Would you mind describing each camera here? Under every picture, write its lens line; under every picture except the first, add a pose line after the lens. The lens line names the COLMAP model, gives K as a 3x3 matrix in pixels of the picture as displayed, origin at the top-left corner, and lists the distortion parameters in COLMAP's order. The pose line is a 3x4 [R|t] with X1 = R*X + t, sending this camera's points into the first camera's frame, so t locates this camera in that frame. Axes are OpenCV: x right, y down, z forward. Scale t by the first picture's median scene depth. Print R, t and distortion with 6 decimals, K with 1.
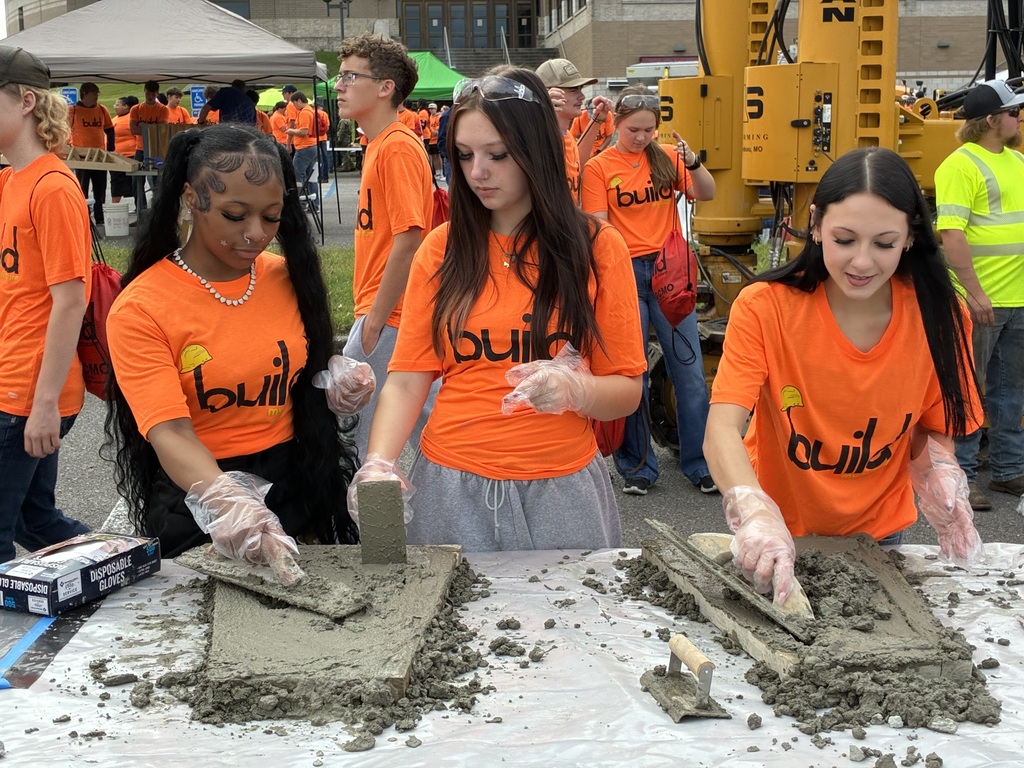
lens RADIAL K [[1548.9, 0, 512.3], [0, 1548.9, 383.9], [0, 0, 1]] dist [0.088077, 0.000000]
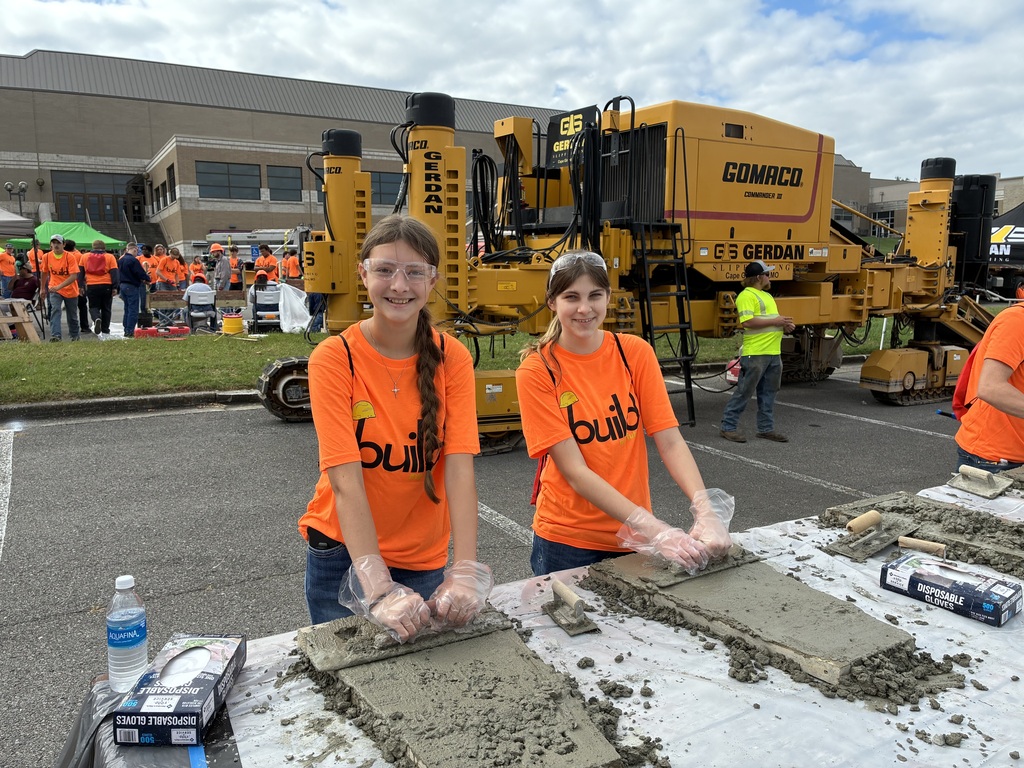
lens RADIAL K [[788.0, 0, 511.5], [0, 788.0, 385.0], [0, 0, 1]] dist [0.016876, 0.010809]
pose [[0.899372, -0.055625, 0.433630, -0.114510], [0.063398, 0.997982, -0.003473, -0.026355], [-0.432562, 0.030615, 0.901084, 0.151702]]
